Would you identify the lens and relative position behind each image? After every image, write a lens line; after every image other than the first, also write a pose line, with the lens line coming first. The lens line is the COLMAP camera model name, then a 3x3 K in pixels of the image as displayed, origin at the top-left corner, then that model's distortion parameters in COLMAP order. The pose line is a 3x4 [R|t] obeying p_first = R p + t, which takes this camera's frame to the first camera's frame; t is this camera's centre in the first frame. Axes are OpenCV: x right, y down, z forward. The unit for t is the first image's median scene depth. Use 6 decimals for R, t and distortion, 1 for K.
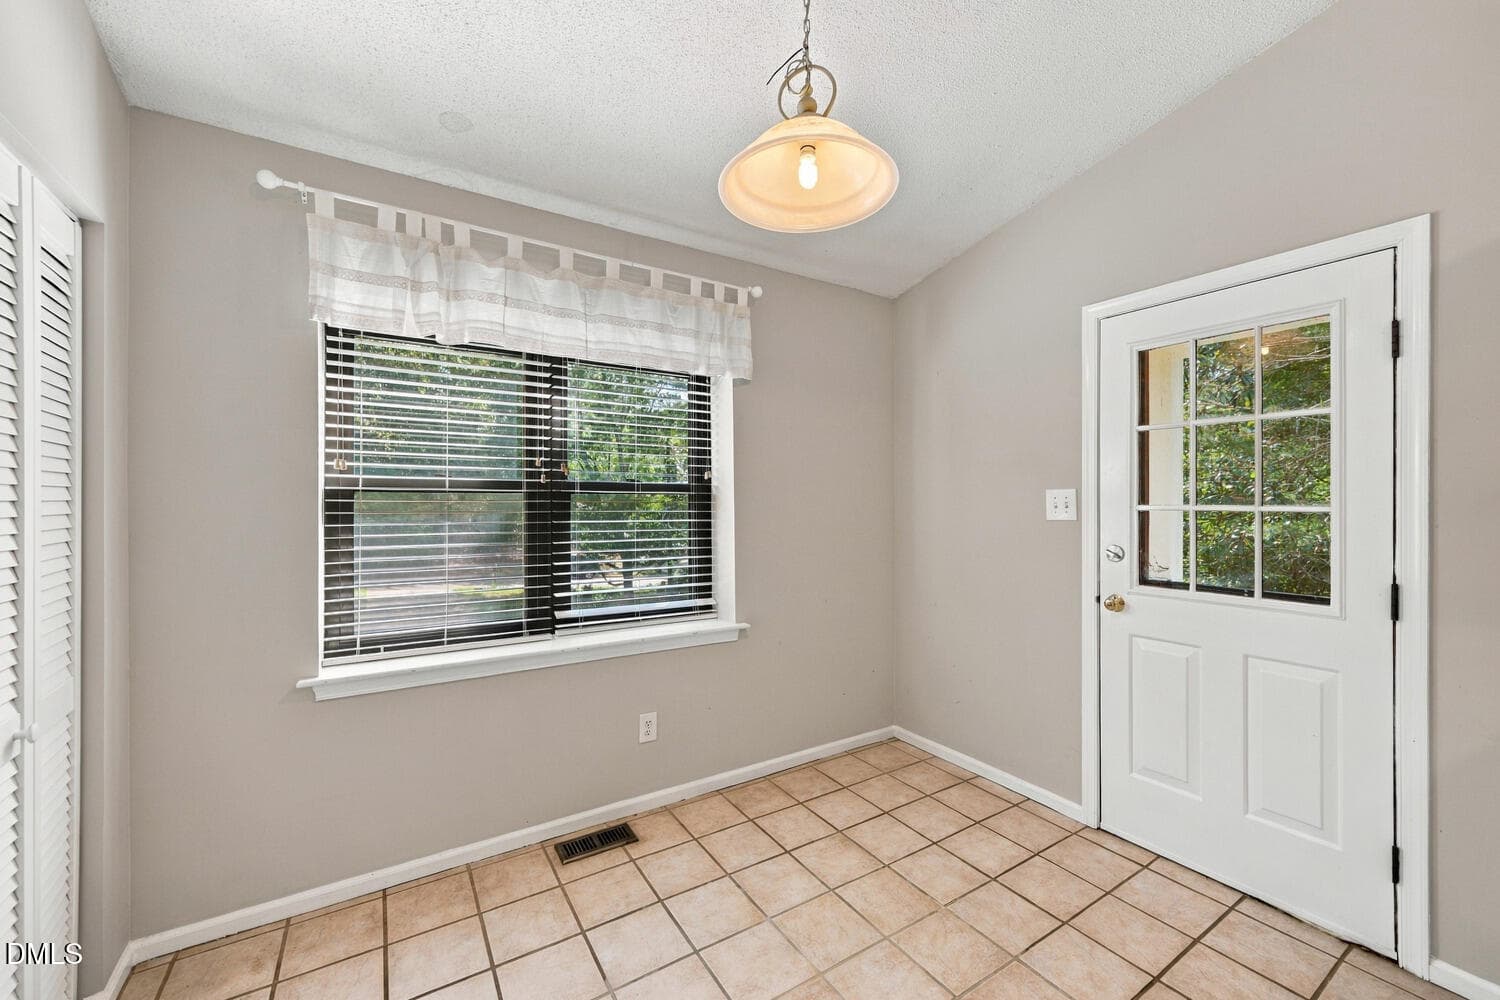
lens RADIAL K [[591.5, 0, 751.5], [0, 591.5, 500.0], [0, 0, 1]] dist [-0.002084, -0.000938]
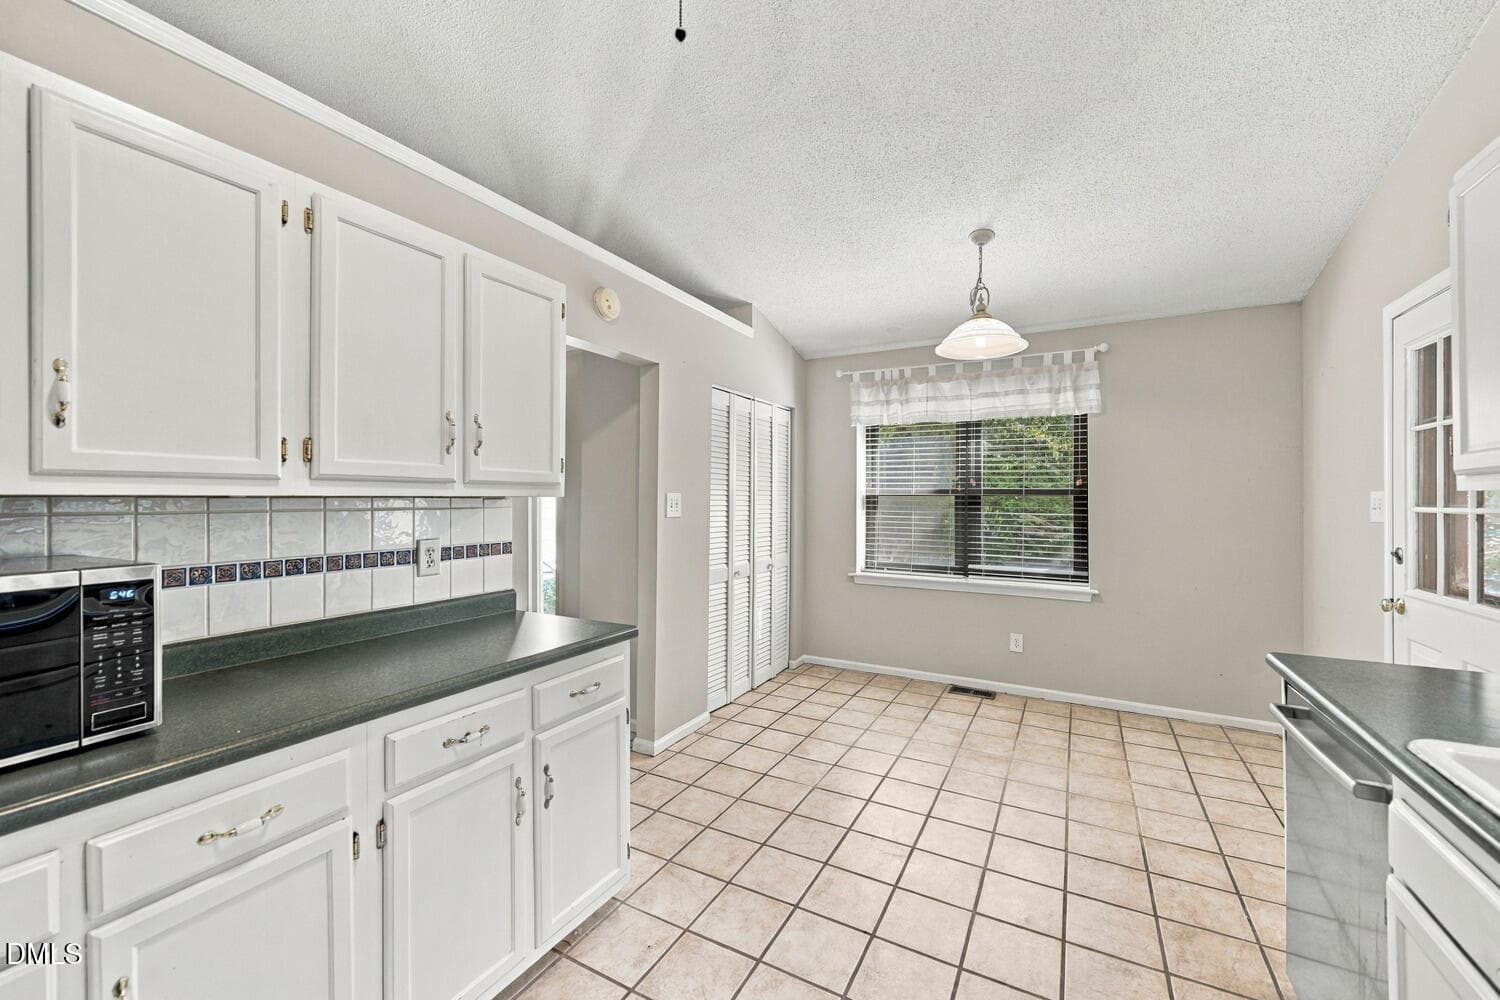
lens RADIAL K [[591.5, 0, 746.2], [0, 591.5, 496.6], [0, 0, 1]] dist [-0.002084, -0.000938]
pose [[0.468984, -0.001038, -0.883206, 0.964687], [-0.004277, 0.999985, -0.003447, -0.000369], [0.883196, 0.005394, 0.468972, -0.426256]]
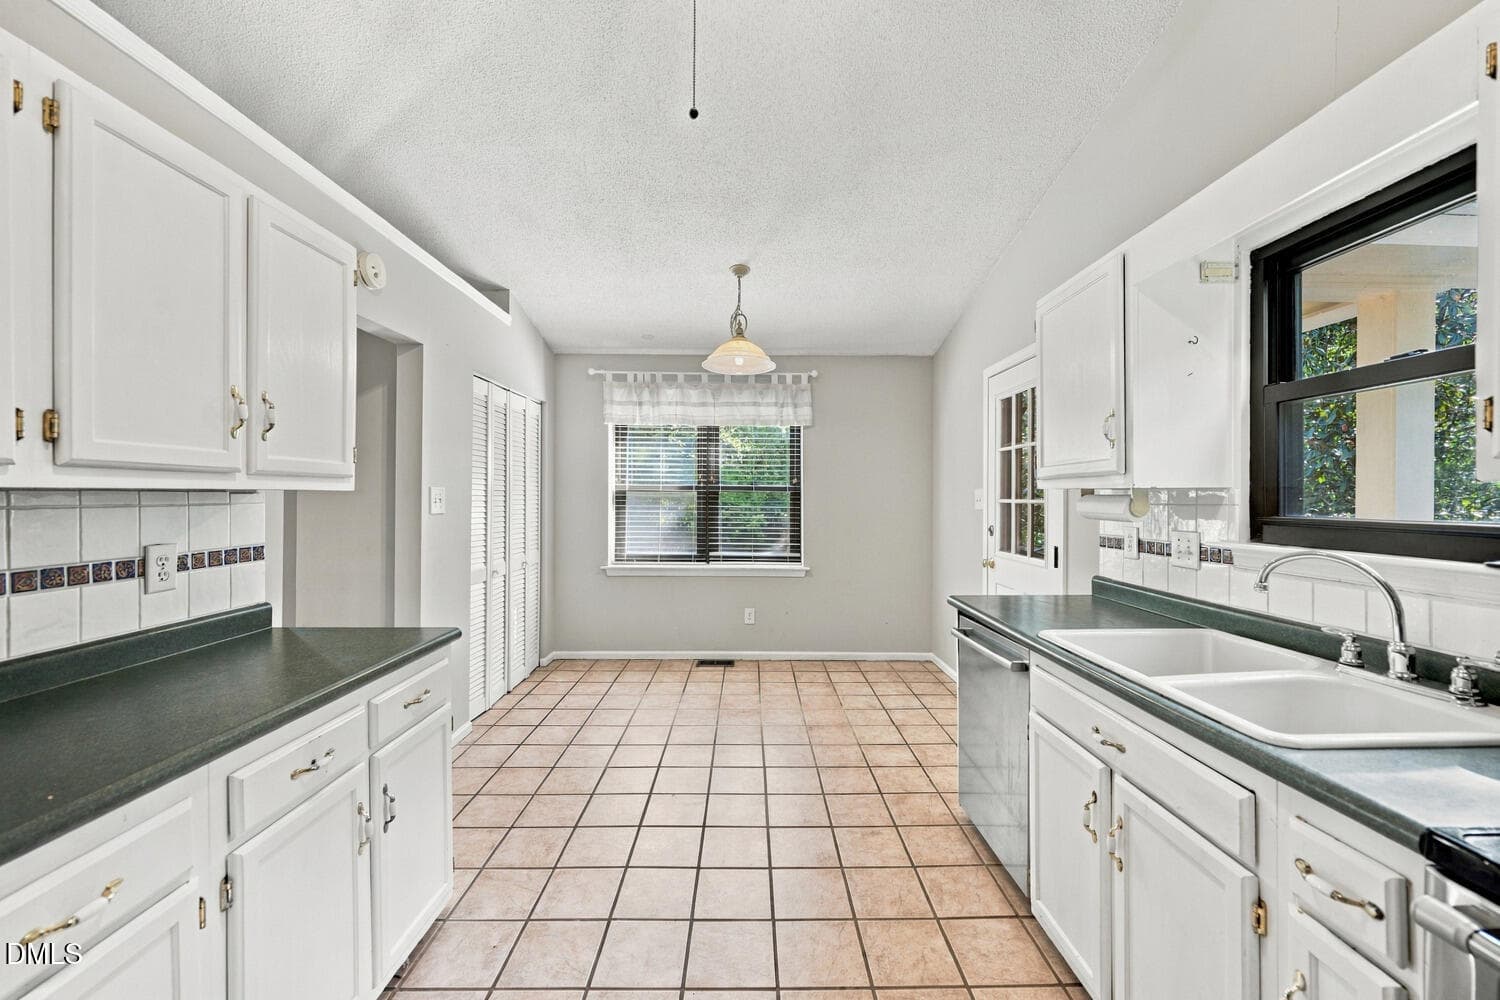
lens RADIAL K [[591.5, 0, 750.1], [0, 591.5, 498.5], [0, 0, 1]] dist [-0.002084, -0.000938]
pose [[0.842402, 0.006280, -0.538813, 0.907674], [-0.004655, 0.999980, 0.004377, 0.002259], [0.538830, -0.001179, 0.842414, -0.633609]]
